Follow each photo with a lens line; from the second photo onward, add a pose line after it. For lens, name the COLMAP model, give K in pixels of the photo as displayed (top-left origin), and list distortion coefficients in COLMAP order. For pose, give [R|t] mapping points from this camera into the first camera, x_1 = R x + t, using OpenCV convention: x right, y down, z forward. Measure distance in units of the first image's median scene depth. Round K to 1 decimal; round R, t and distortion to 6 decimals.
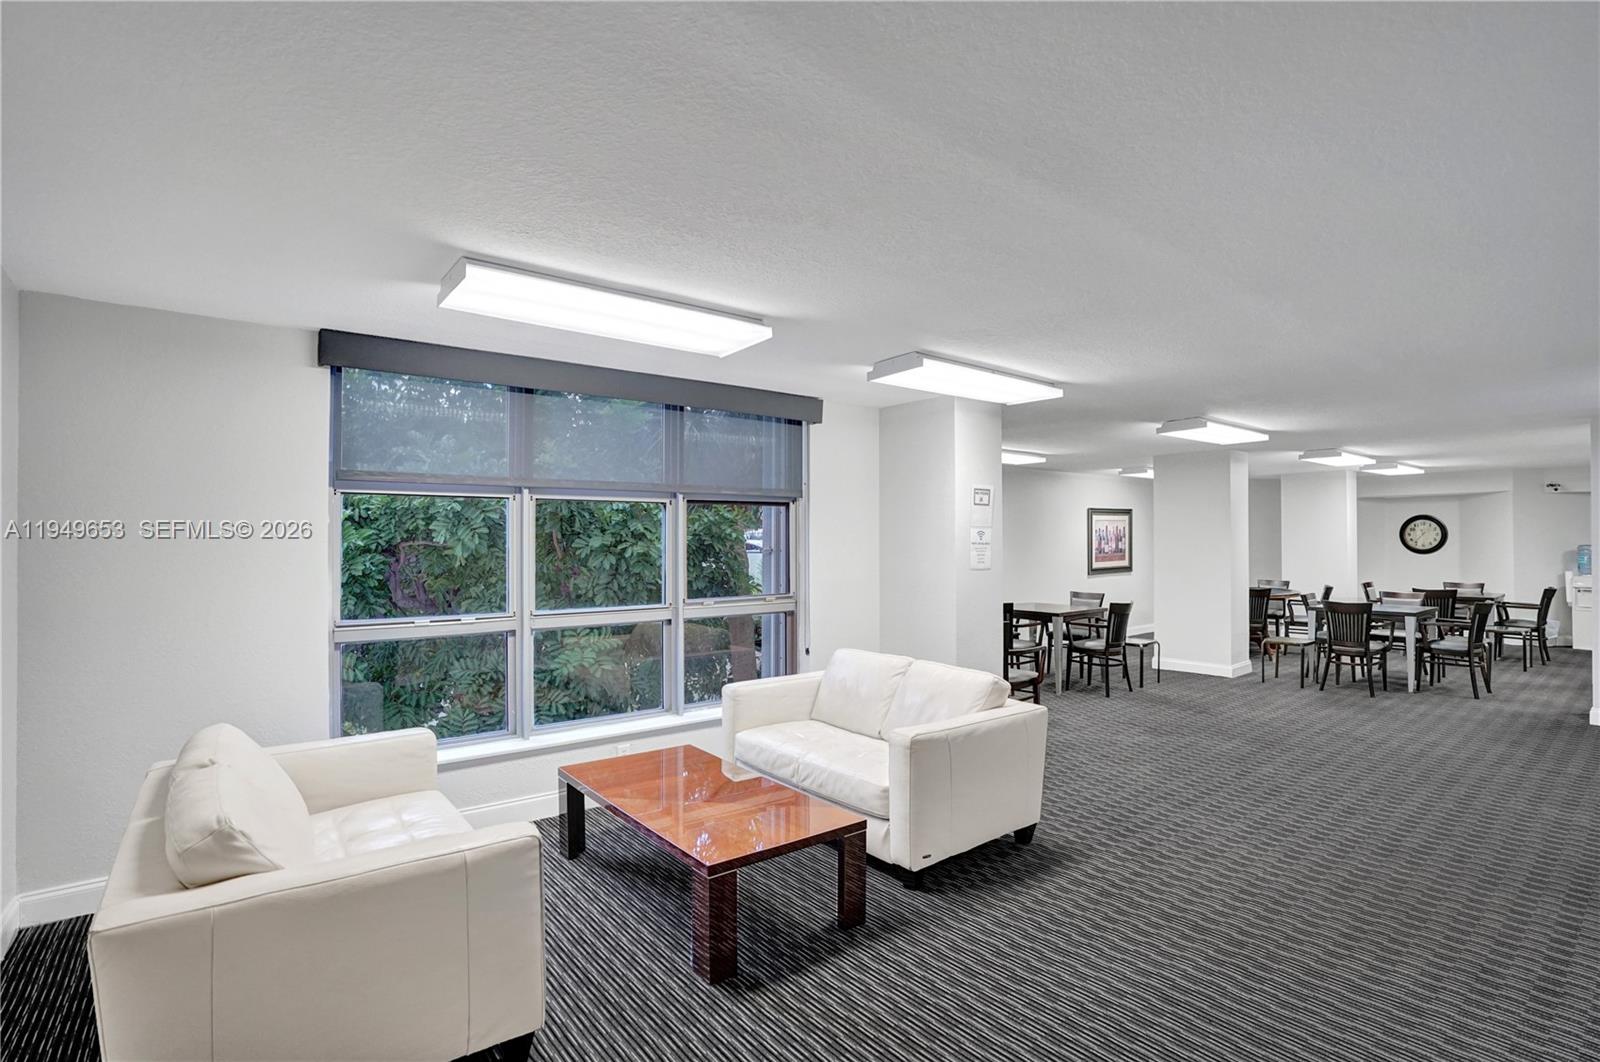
lens RADIAL K [[753.5, 0, 802.5], [0, 753.5, 536.0], [0, 0, 1]] dist [0.002477, 0.000472]
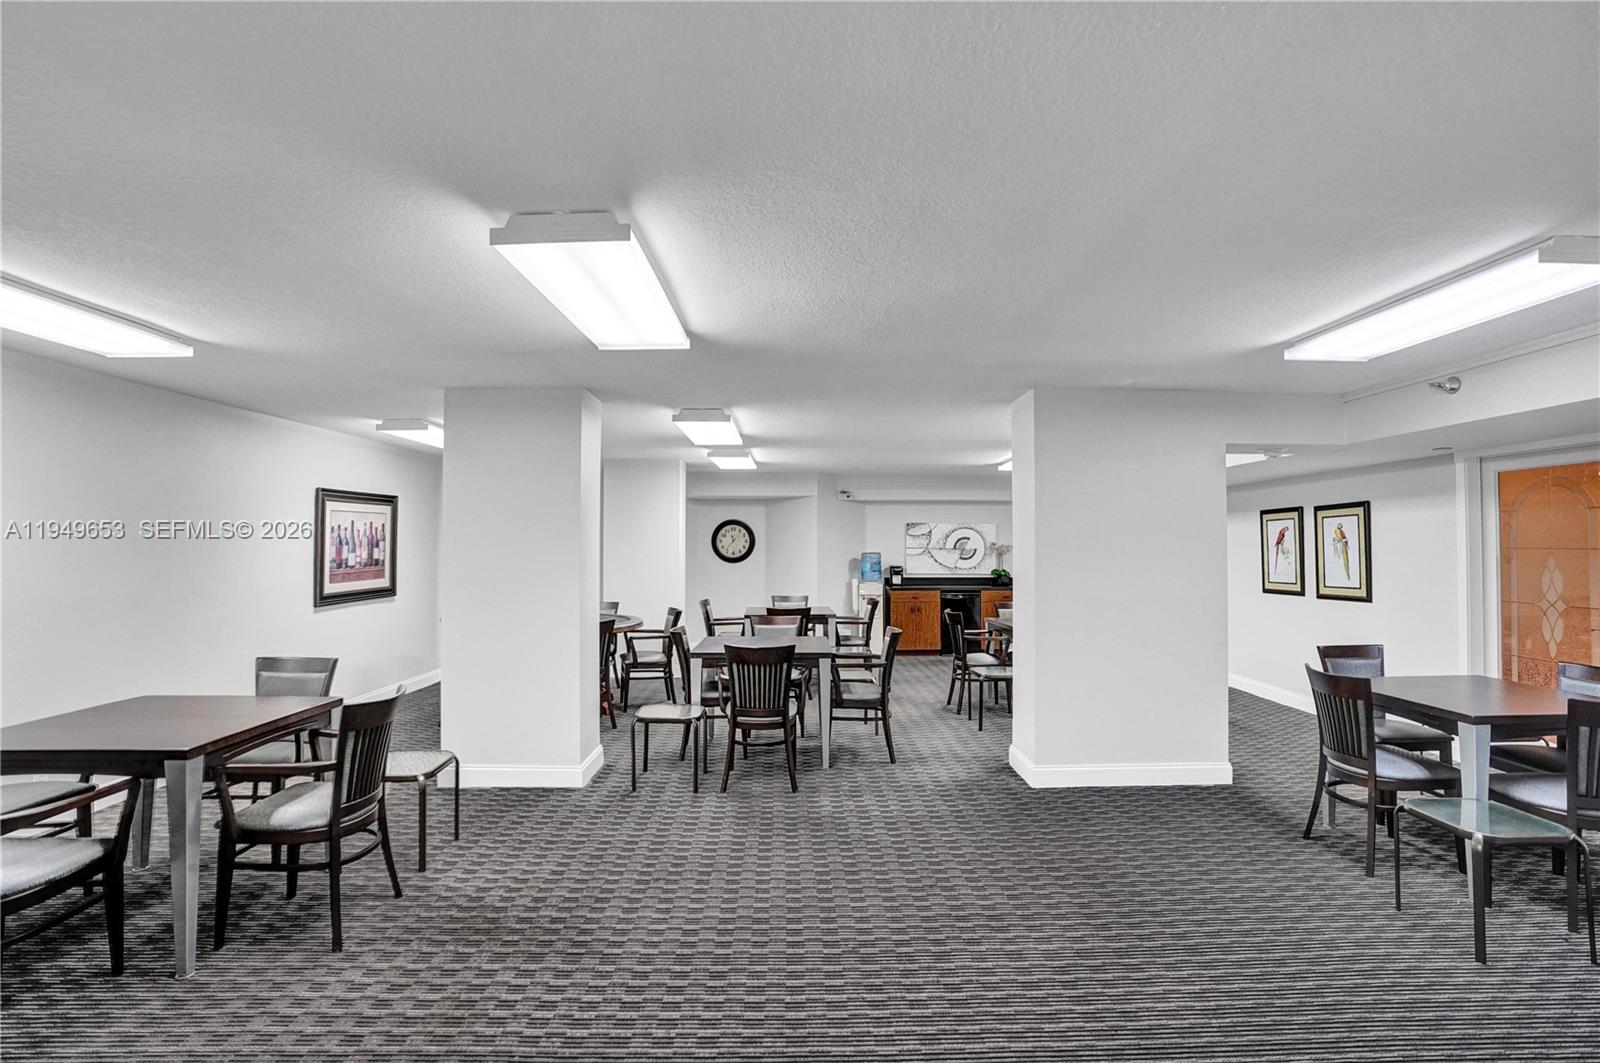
lens RADIAL K [[753.5, 0, 806.4], [0, 753.5, 534.1], [0, 0, 1]] dist [0.002477, 0.000472]
pose [[0.606317, 0.018376, 0.795010, 0.160331], [-0.009132, 0.999828, -0.016145, 0.003371], [-0.795170, 0.002529, 0.606381, 0.384722]]
